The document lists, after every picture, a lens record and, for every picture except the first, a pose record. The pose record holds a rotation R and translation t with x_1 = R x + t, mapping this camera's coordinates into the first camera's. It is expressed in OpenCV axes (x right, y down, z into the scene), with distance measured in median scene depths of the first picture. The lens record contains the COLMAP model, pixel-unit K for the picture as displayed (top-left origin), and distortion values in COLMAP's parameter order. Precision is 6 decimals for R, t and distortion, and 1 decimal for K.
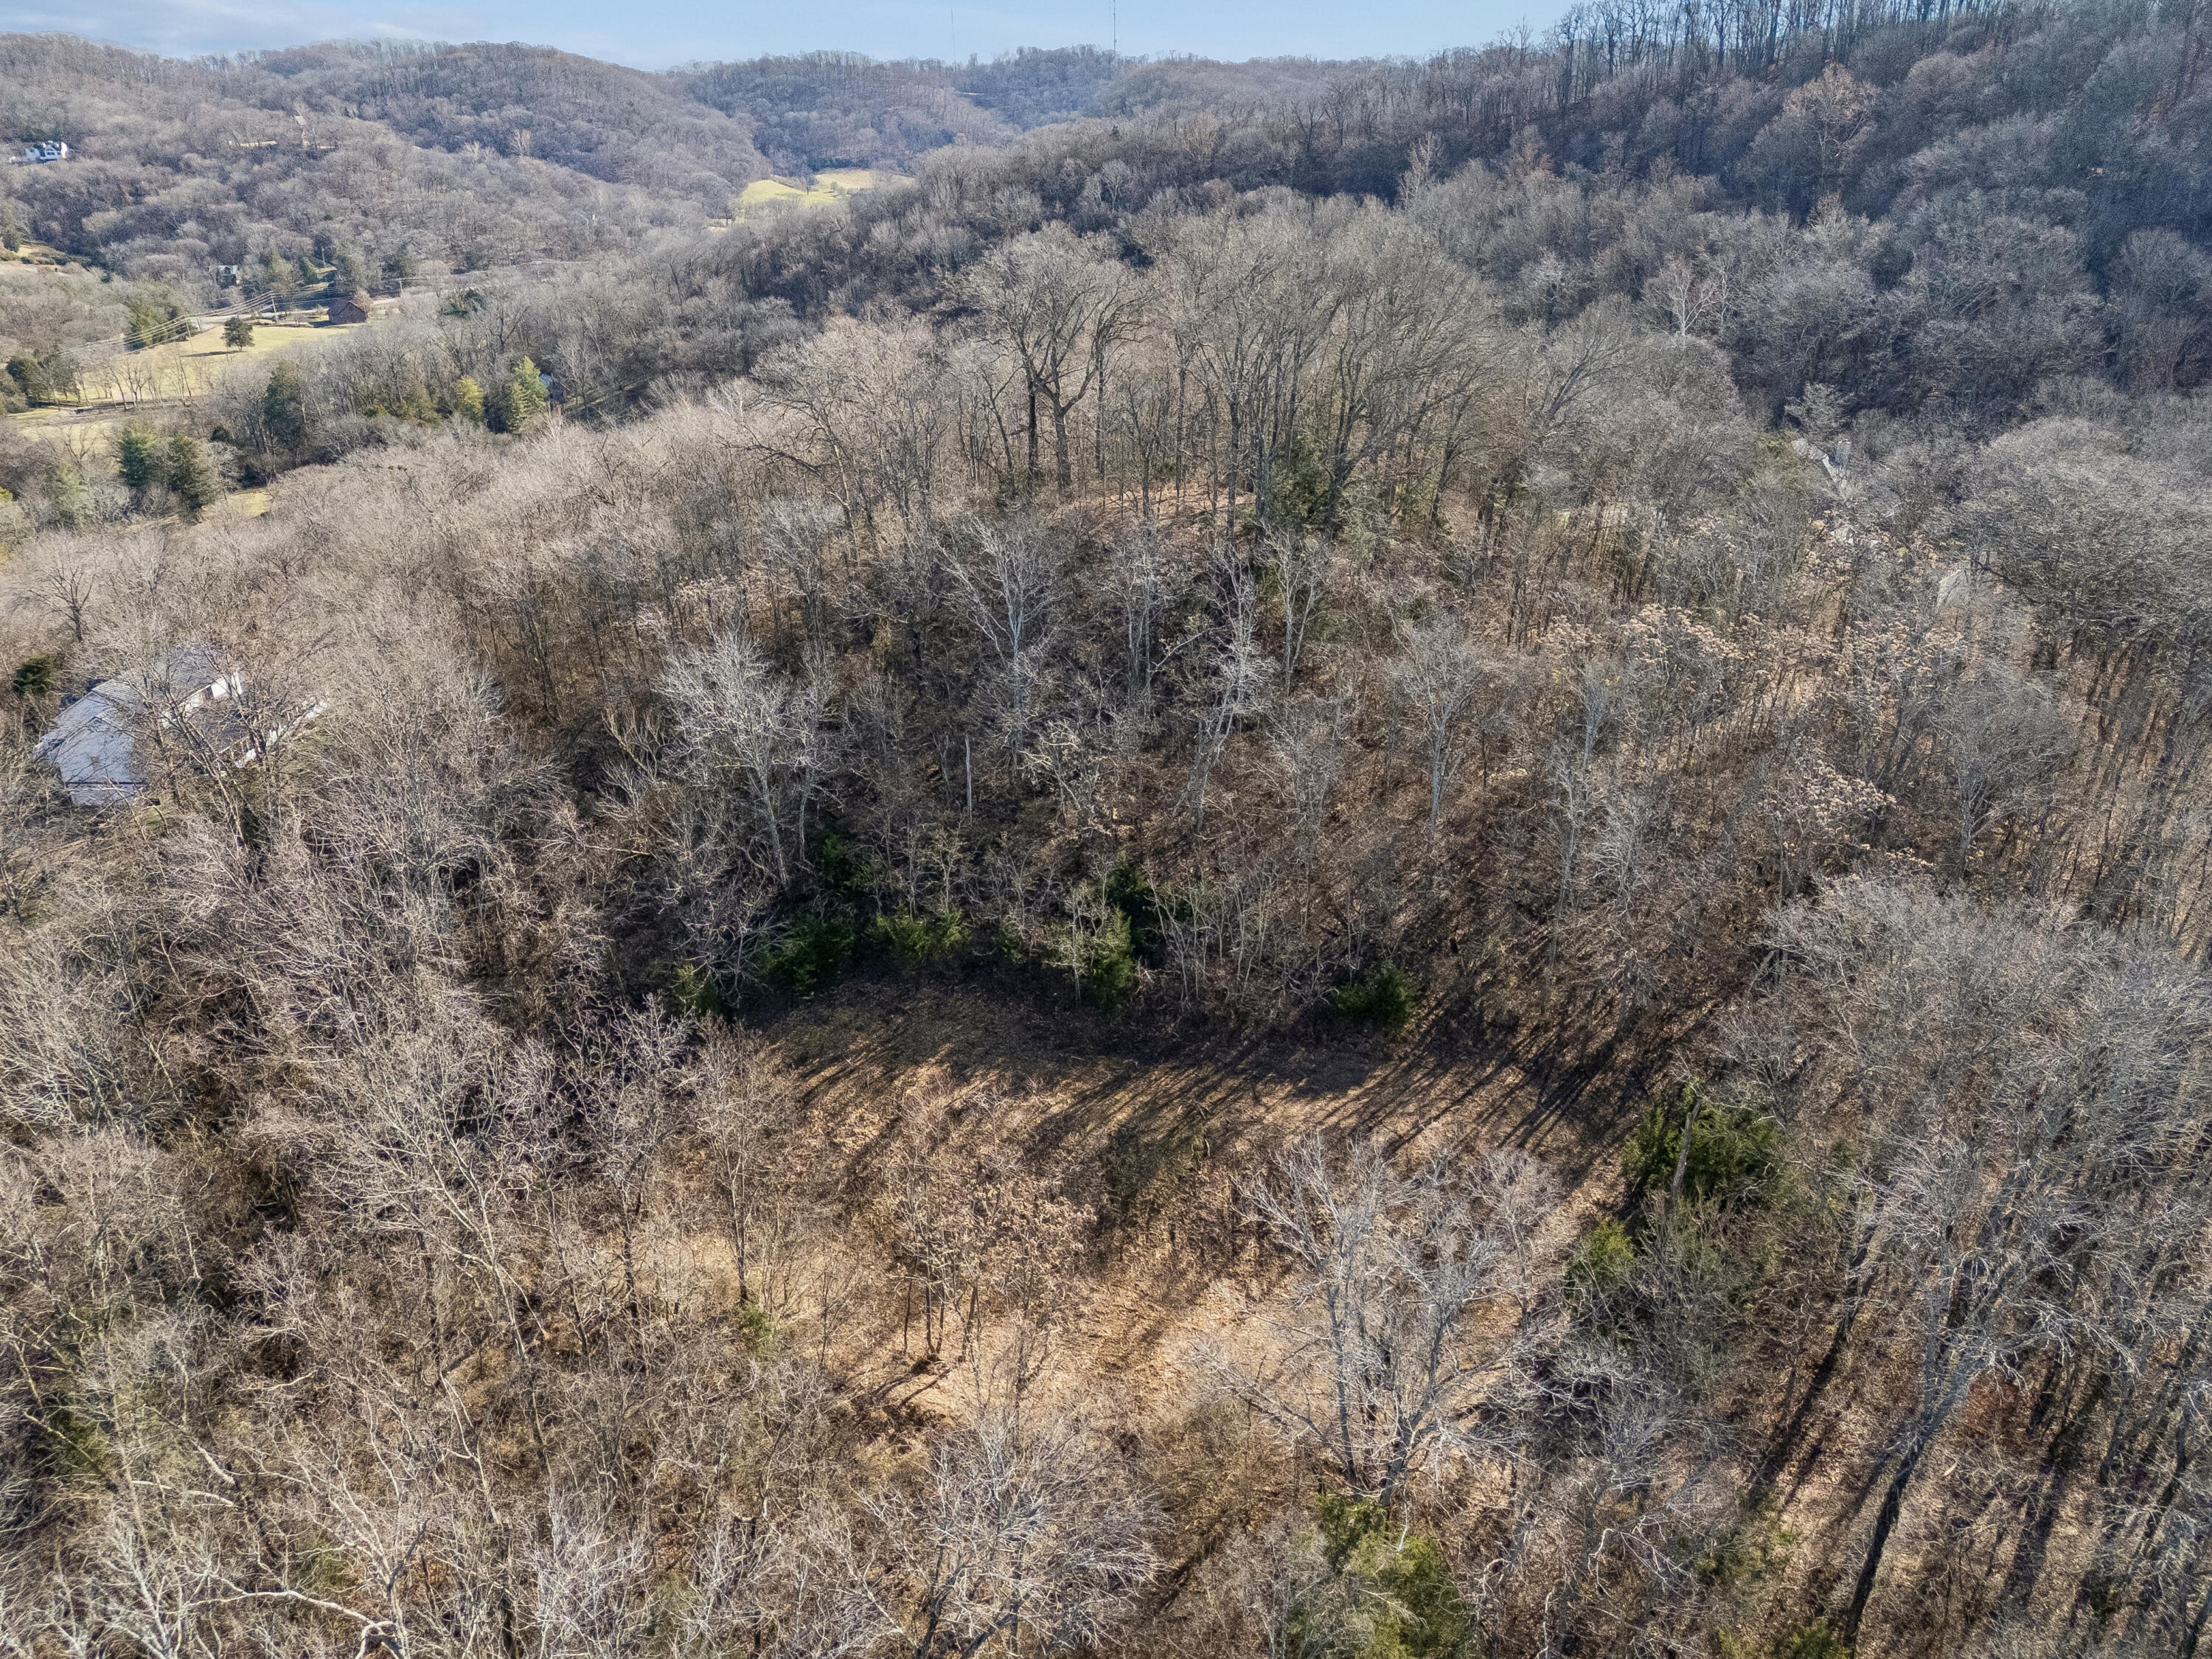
lens RADIAL K [[1681.1, 0, 1121.0], [0, 1681.1, 830.5], [0, 0, 1]] dist [0.068178, -0.056594]
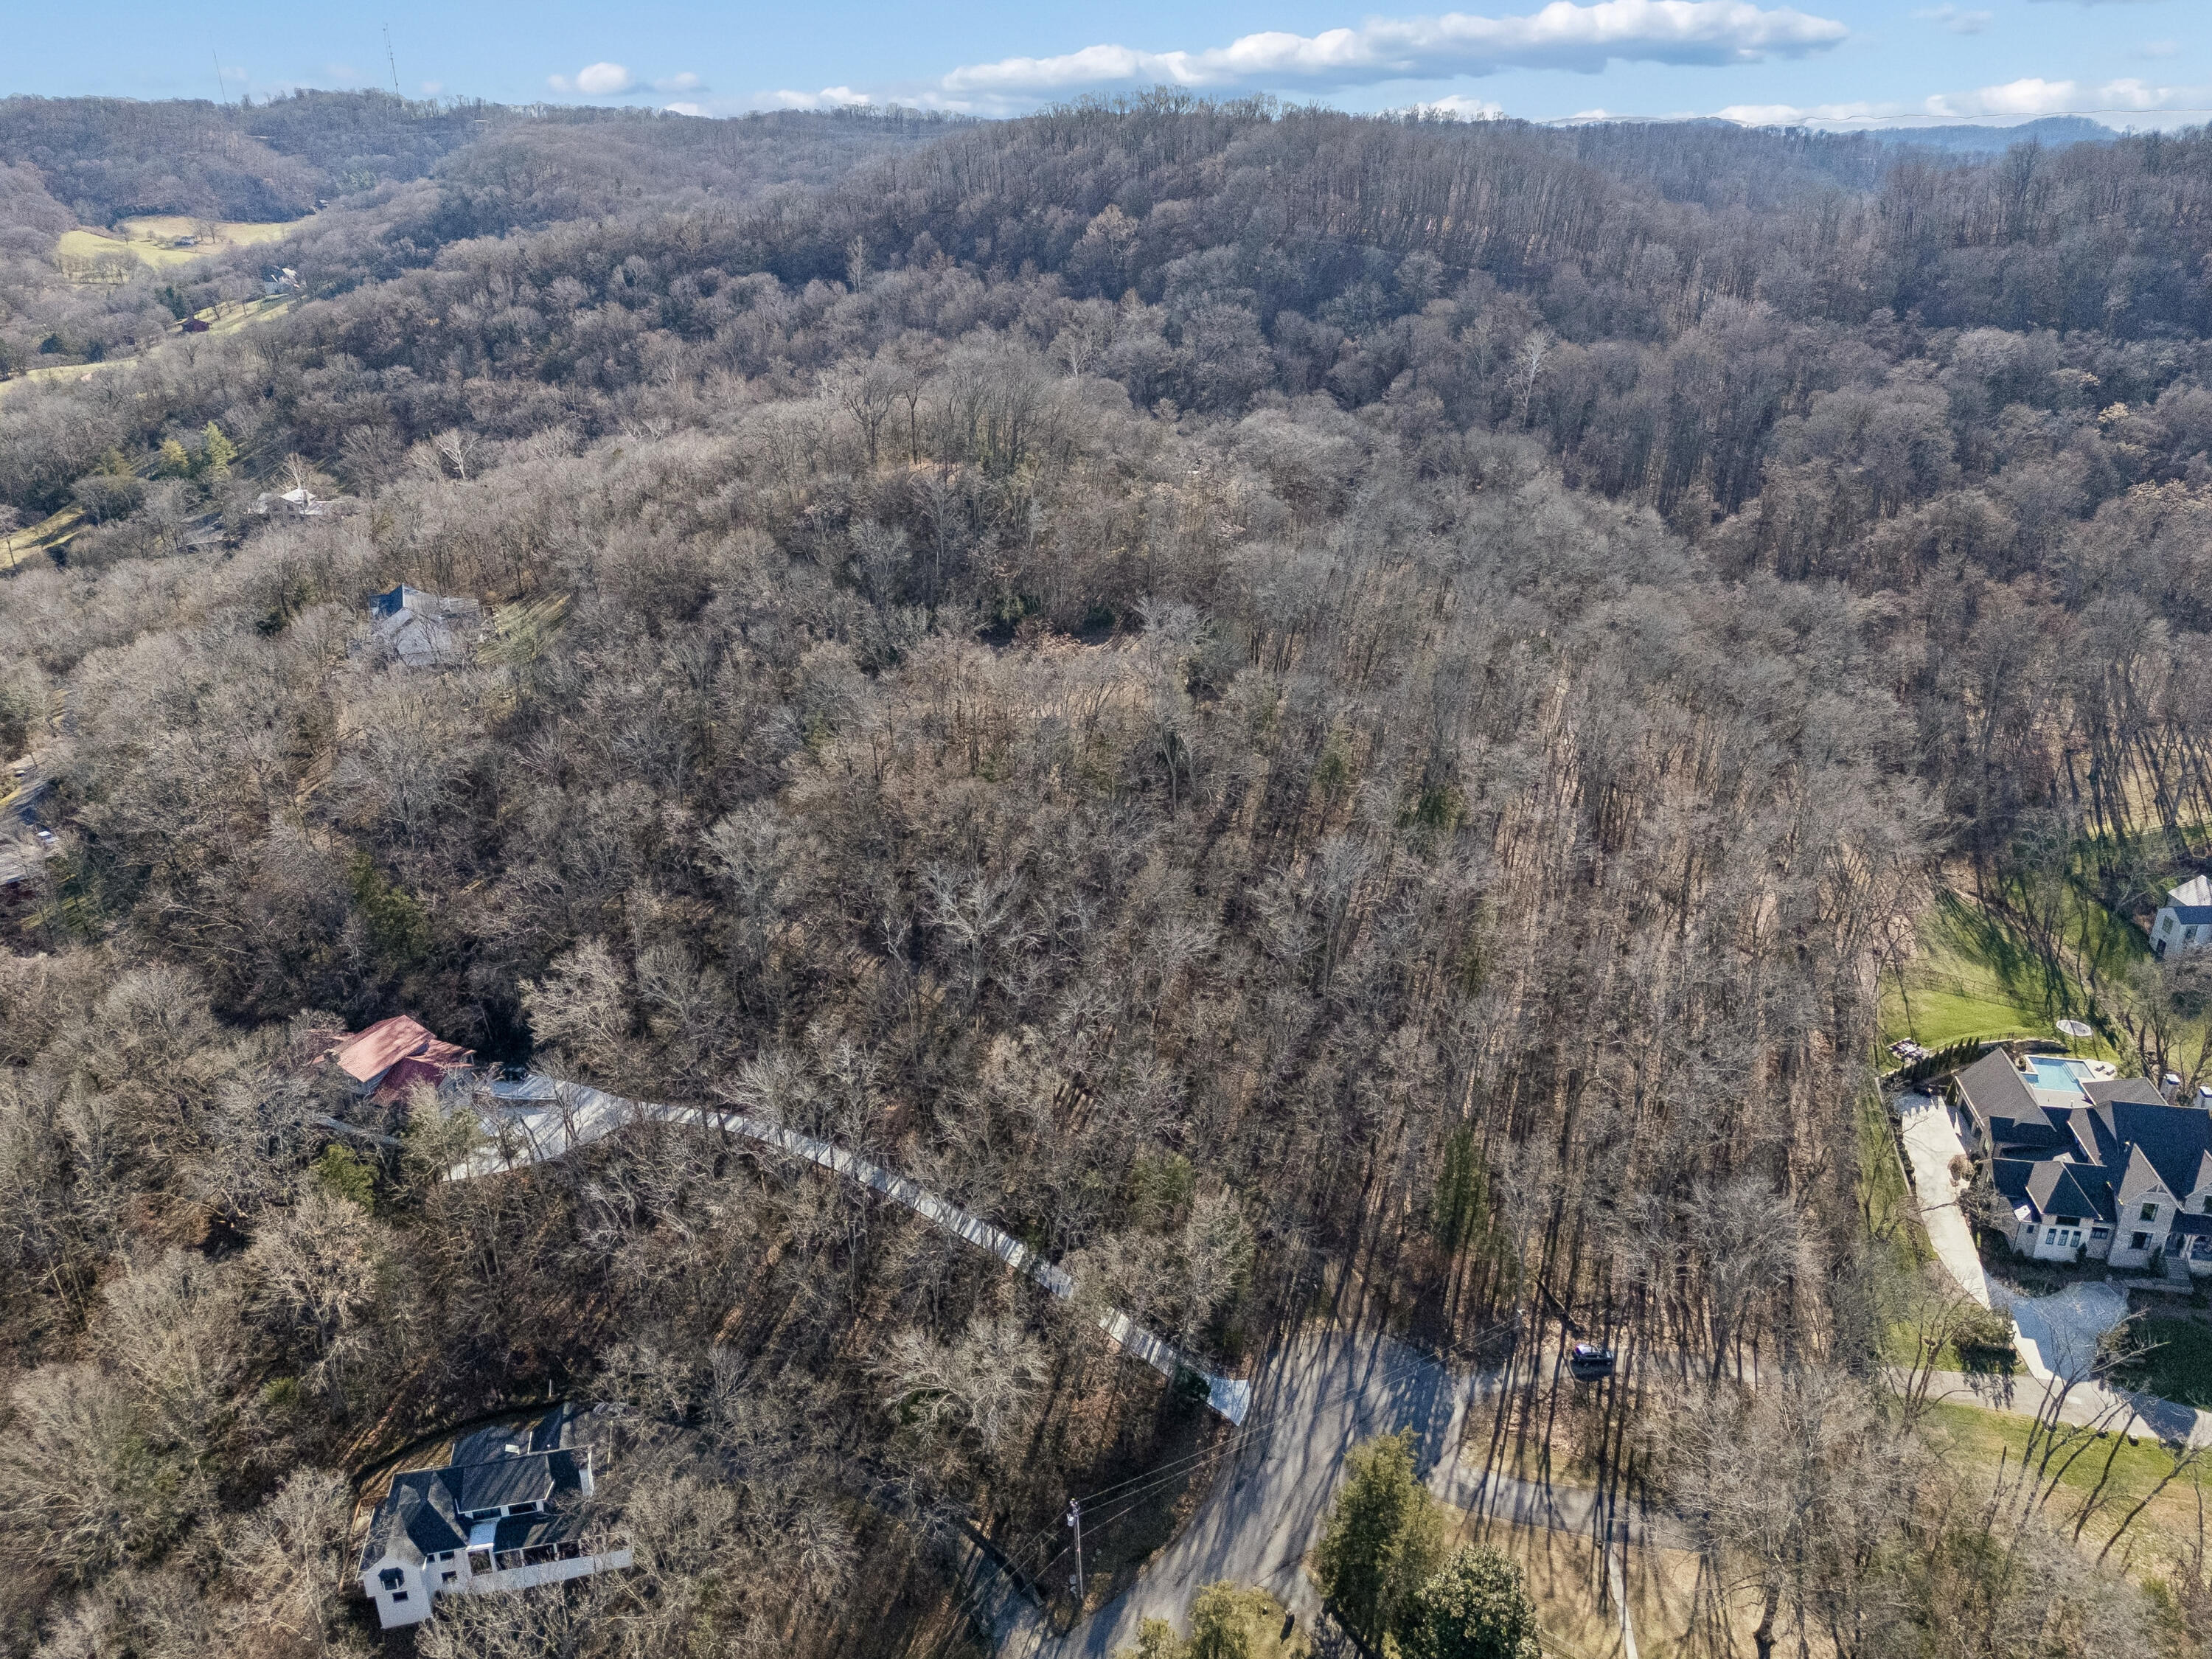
lens RADIAL K [[1681.1, 0, 1121.0], [0, 1681.1, 830.5], [0, 0, 1]] dist [0.068178, -0.056594]
pose [[0.912289, -0.156938, 0.378284, -0.229477], [0.158218, 0.987010, 0.027914, 0.089542], [-0.377751, 0.034385, 0.925269, -0.402478]]
